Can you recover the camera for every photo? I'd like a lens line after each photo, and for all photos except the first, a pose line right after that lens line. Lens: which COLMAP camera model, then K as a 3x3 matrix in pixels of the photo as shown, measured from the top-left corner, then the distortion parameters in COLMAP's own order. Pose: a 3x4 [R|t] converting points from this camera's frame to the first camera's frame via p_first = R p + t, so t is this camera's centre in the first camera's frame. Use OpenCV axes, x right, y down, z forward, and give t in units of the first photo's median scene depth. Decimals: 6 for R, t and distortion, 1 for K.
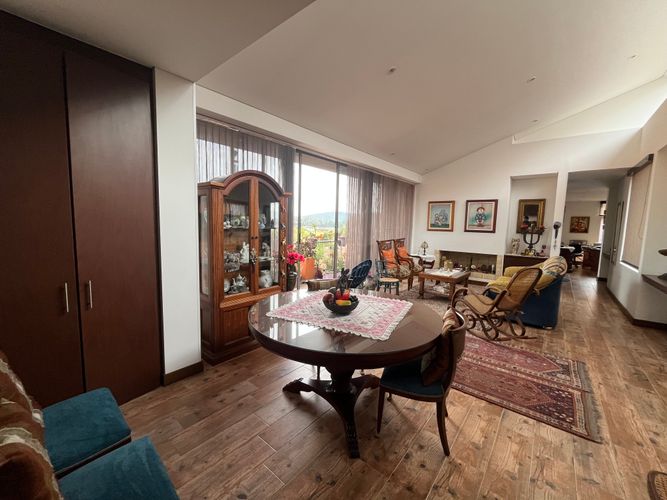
lens RADIAL K [[270.1, 0, 330.3], [0, 270.1, 248.8], [0, 0, 1]] dist [-0.002064, -0.000504]
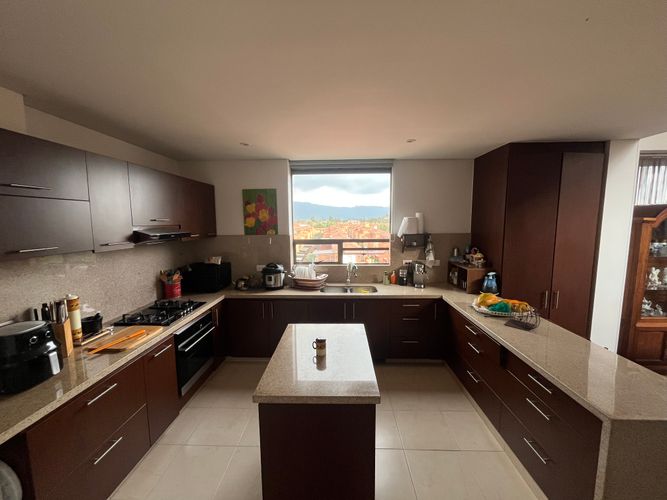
lens RADIAL K [[270.1, 0, 333.5], [0, 270.1, 248.5], [0, 0, 1]] dist [-0.002064, -0.000504]
pose [[0.614448, 0.058188, -0.786809, -0.171377], [-0.051685, 0.998103, 0.033451, -0.044171], [0.787263, 0.020112, 0.616289, -0.385073]]
